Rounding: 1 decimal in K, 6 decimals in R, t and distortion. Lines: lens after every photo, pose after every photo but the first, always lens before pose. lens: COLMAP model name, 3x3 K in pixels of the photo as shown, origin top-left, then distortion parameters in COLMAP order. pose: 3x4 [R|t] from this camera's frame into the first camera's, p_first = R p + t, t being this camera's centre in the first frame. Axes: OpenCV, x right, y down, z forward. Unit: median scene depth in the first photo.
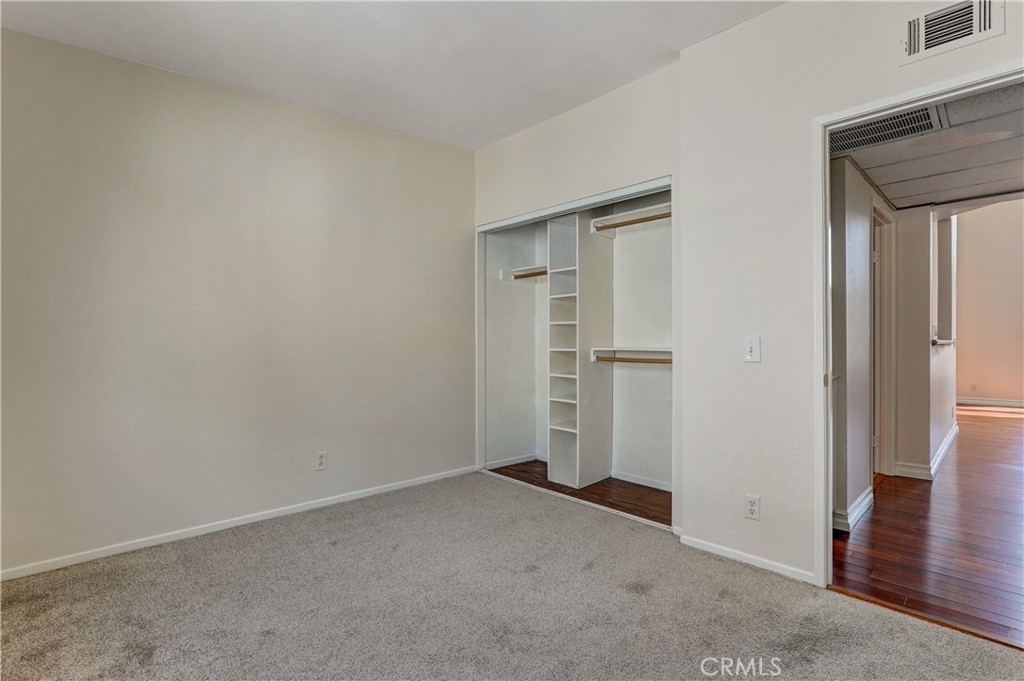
lens RADIAL K [[473.9, 0, 510.6], [0, 473.9, 344.0], [0, 0, 1]] dist [-0.014684, 0.003108]
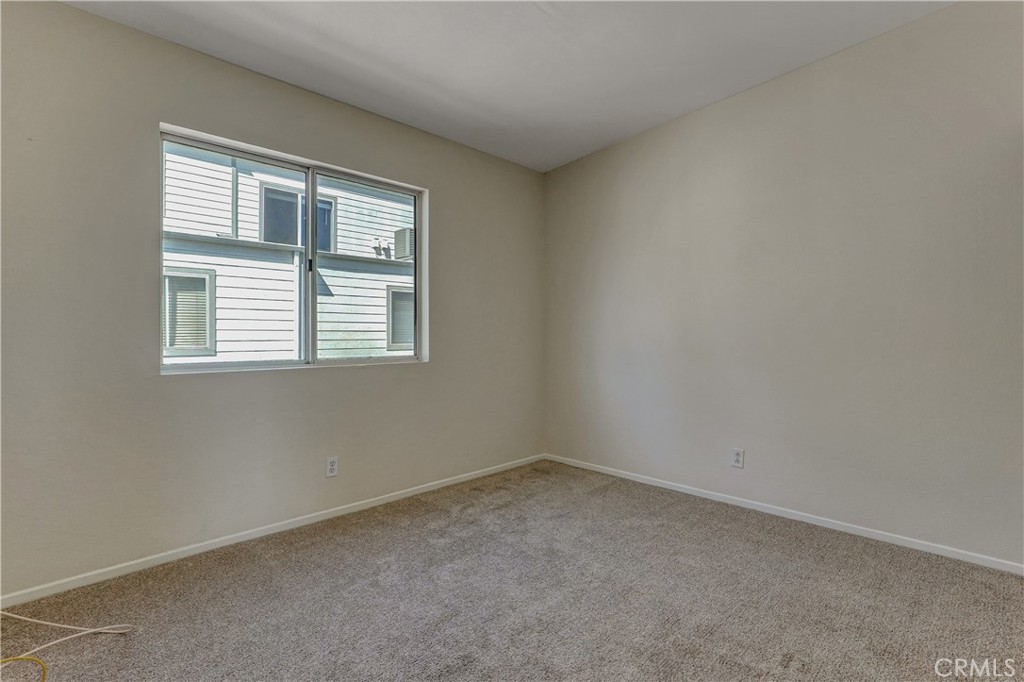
lens RADIAL K [[473.9, 0, 519.4], [0, 473.9, 338.2], [0, 0, 1]] dist [-0.014684, 0.003108]
pose [[0.036682, 0.006783, -0.999304, 0.673705], [-0.002468, 0.999975, 0.006697, -0.004366], [0.999324, 0.002221, 0.036698, 0.639725]]
